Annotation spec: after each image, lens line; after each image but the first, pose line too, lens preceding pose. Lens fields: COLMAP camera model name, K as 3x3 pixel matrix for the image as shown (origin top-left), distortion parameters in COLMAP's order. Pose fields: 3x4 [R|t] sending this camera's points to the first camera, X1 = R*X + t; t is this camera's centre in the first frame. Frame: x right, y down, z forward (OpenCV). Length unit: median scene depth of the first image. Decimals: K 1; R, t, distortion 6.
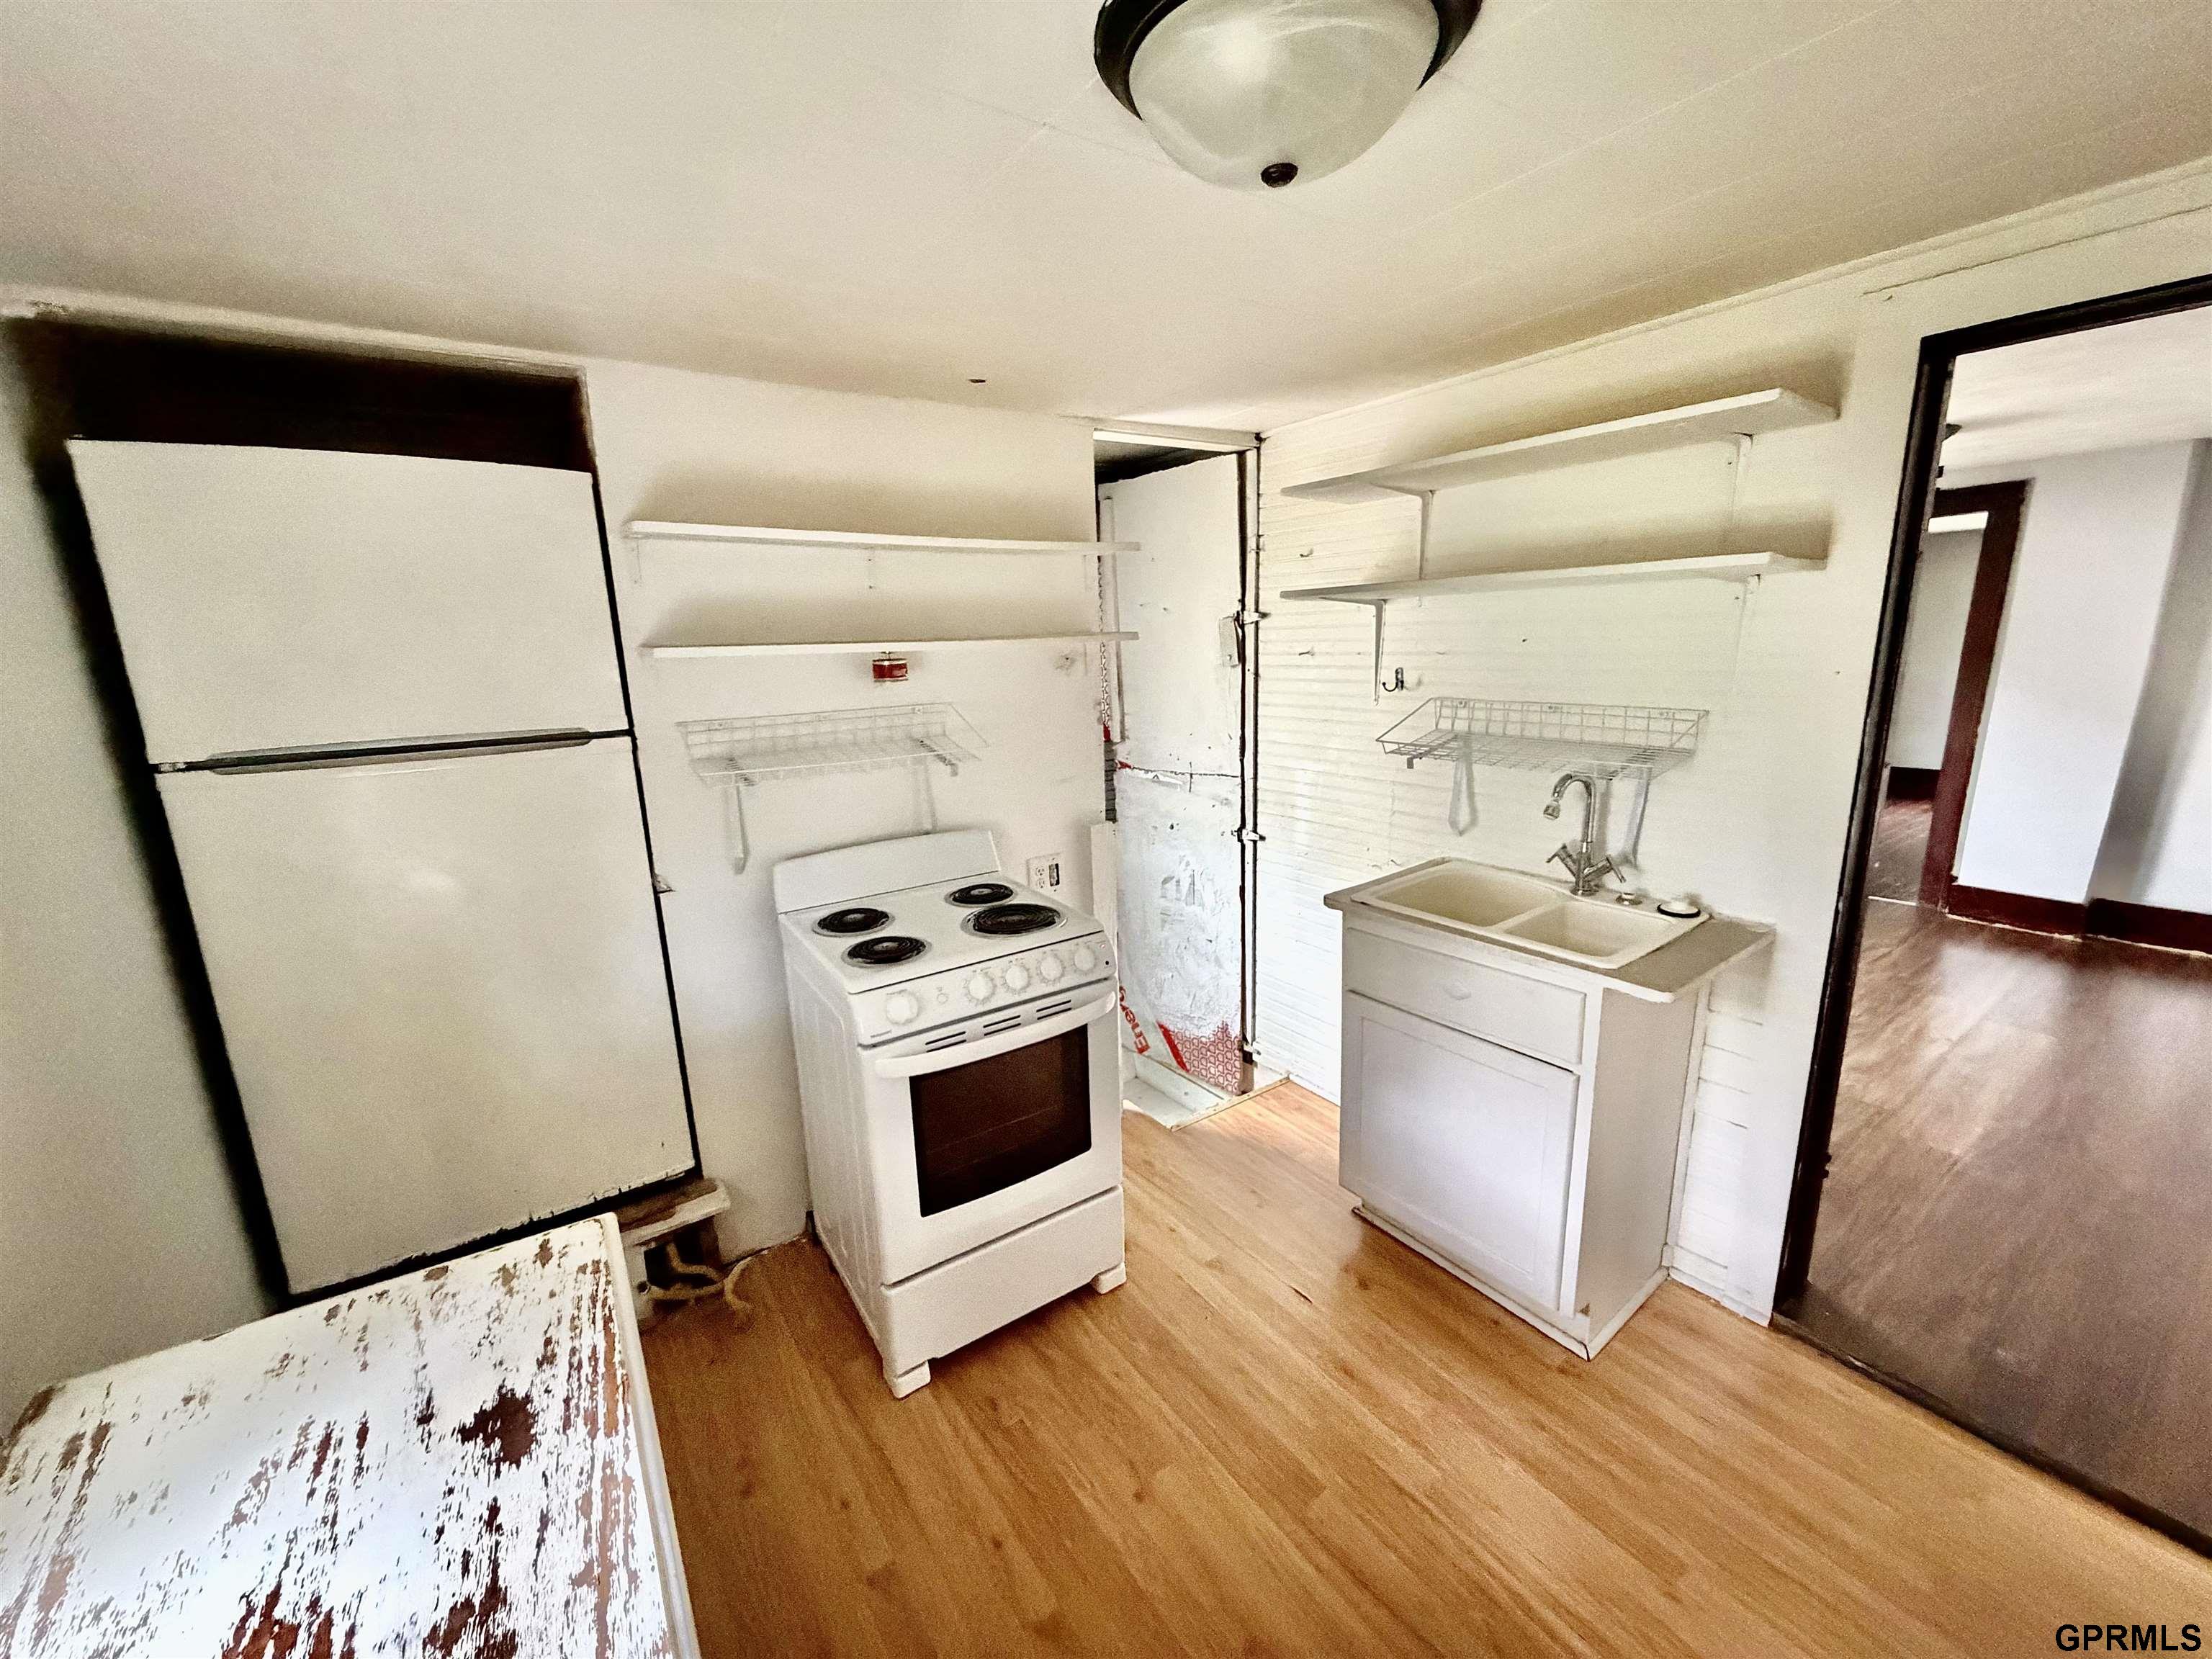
lens RADIAL K [[893.0, 0, 1095.6], [0, 893.0, 832.9], [0, 0, 1]] dist [0.002211, 0.000009]
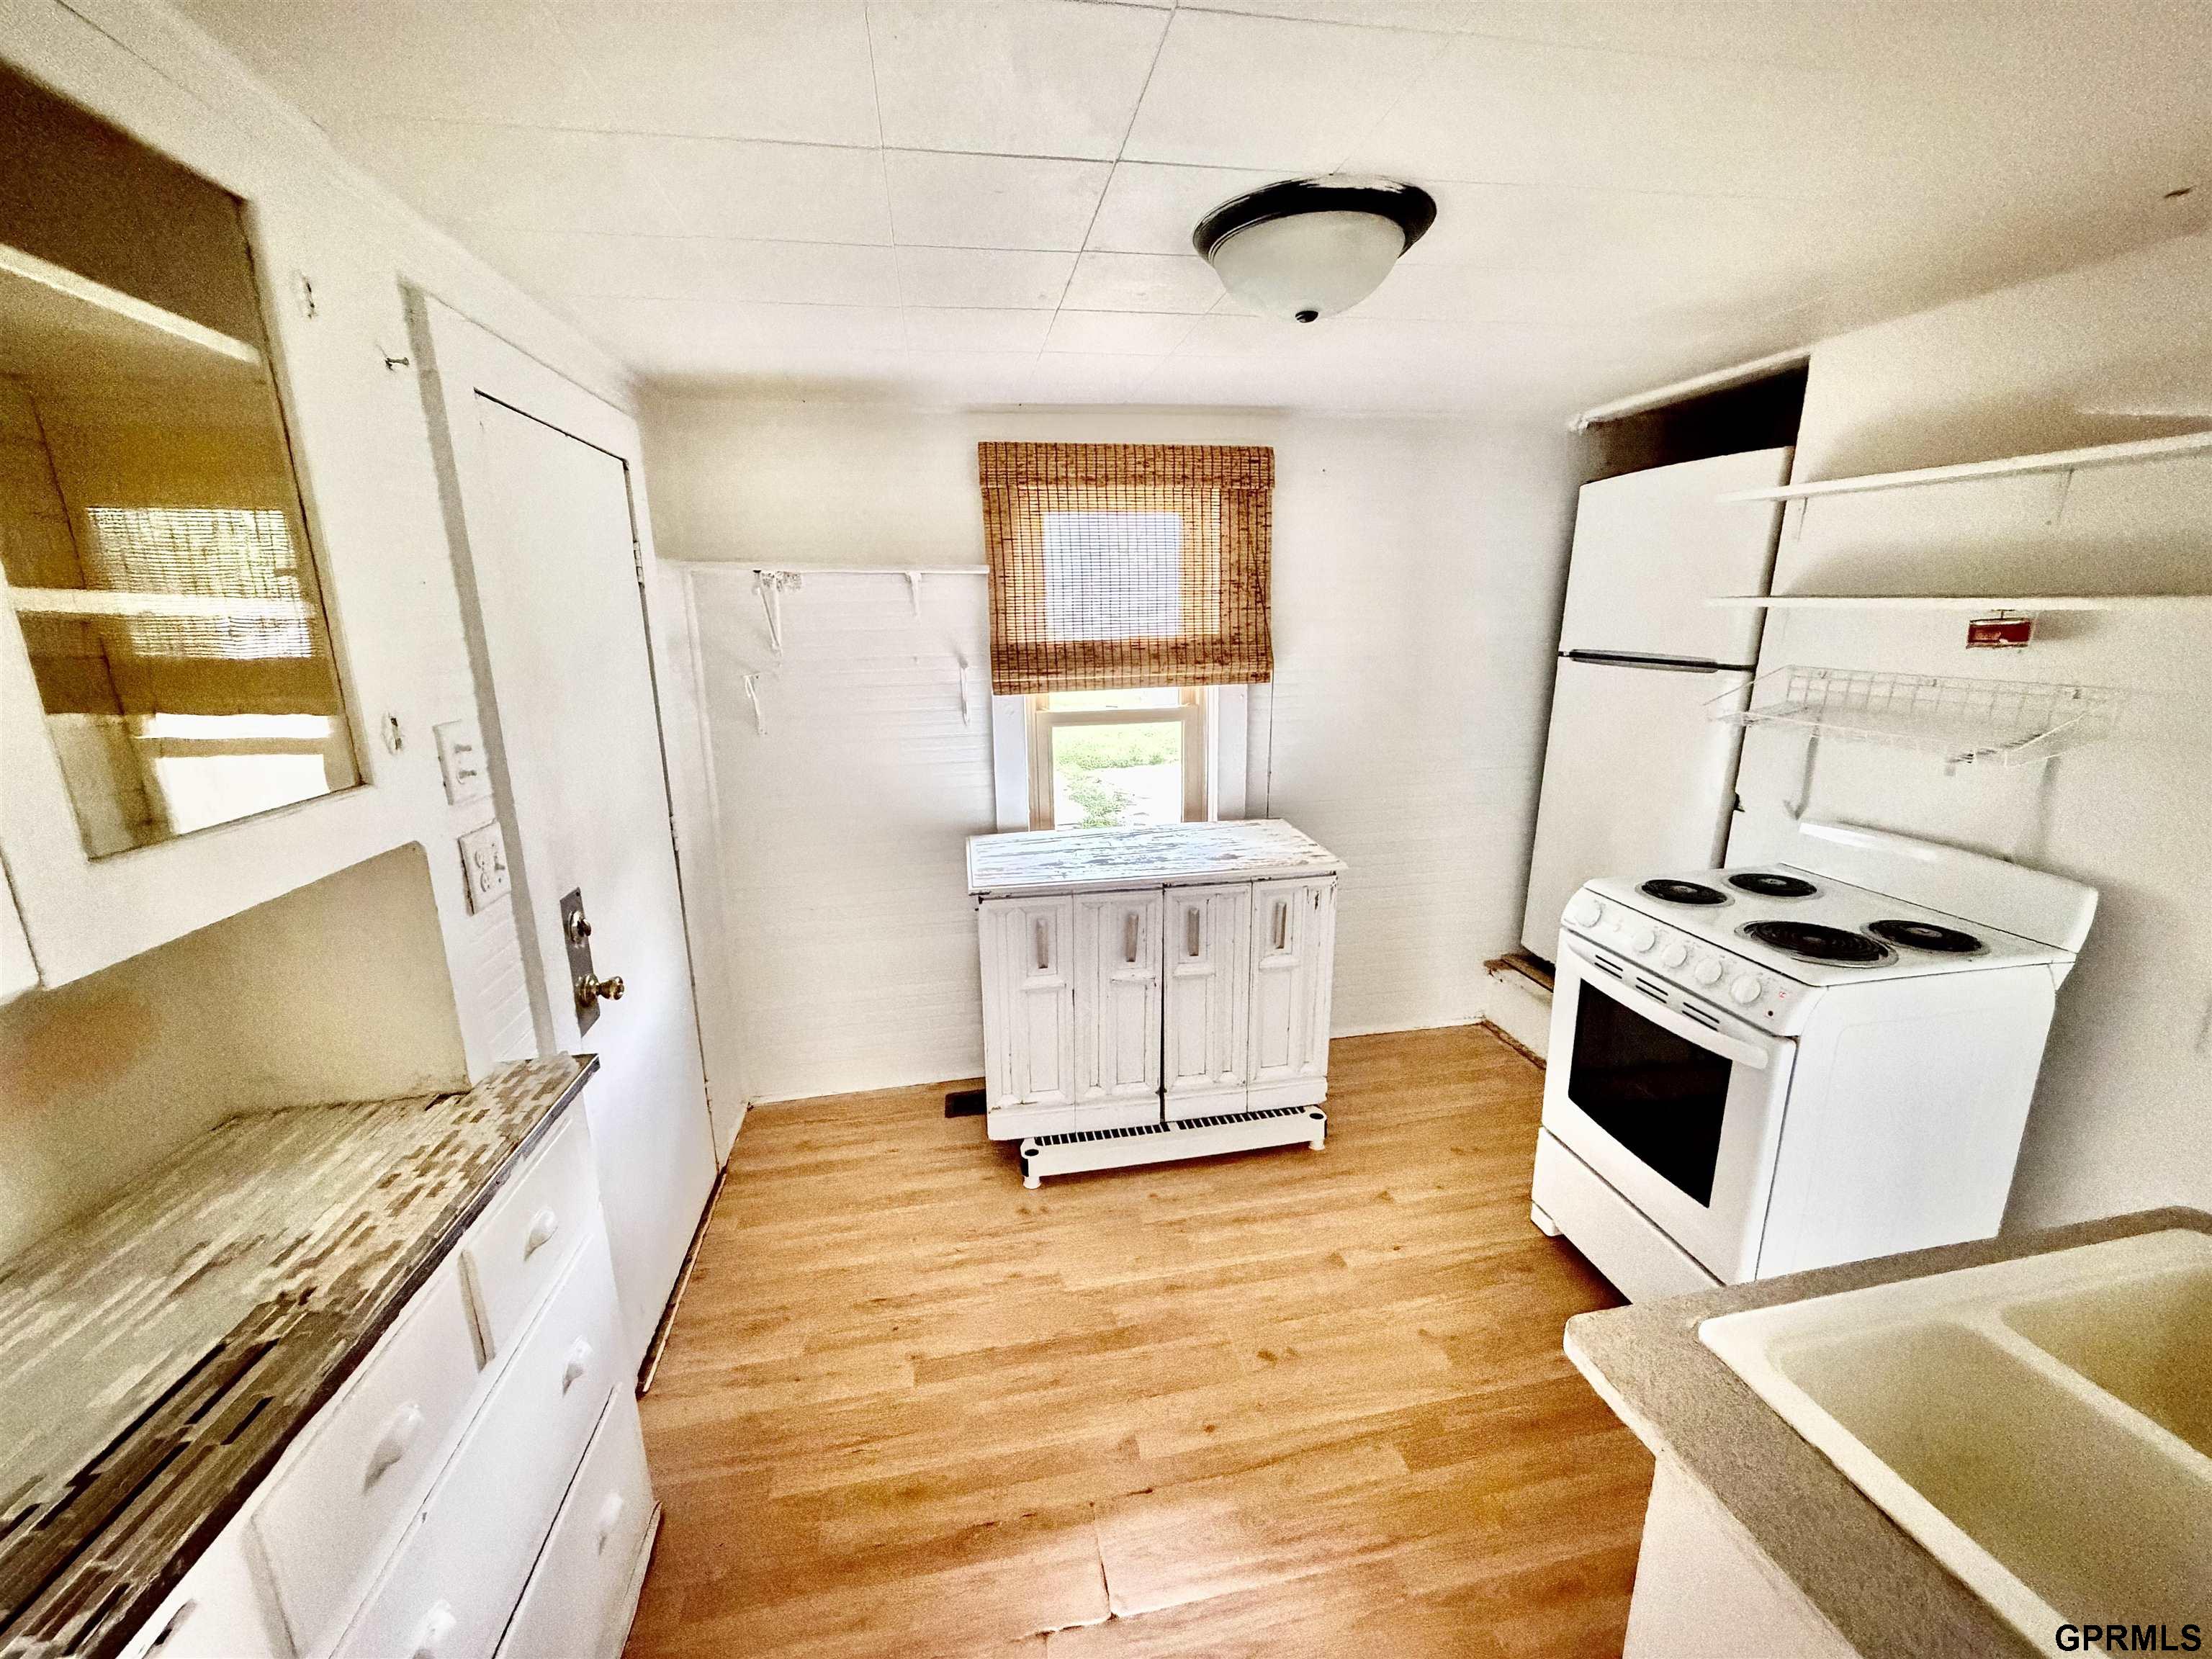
lens RADIAL K [[893.0, 0, 1095.6], [0, 893.0, 832.9], [0, 0, 1]] dist [0.002211, 0.000009]
pose [[-0.420326, 0.256530, -0.870356, 0.940872], [-0.177254, 0.917509, 0.356030, -0.182821], [0.889892, 0.303923, -0.340182, 0.705833]]
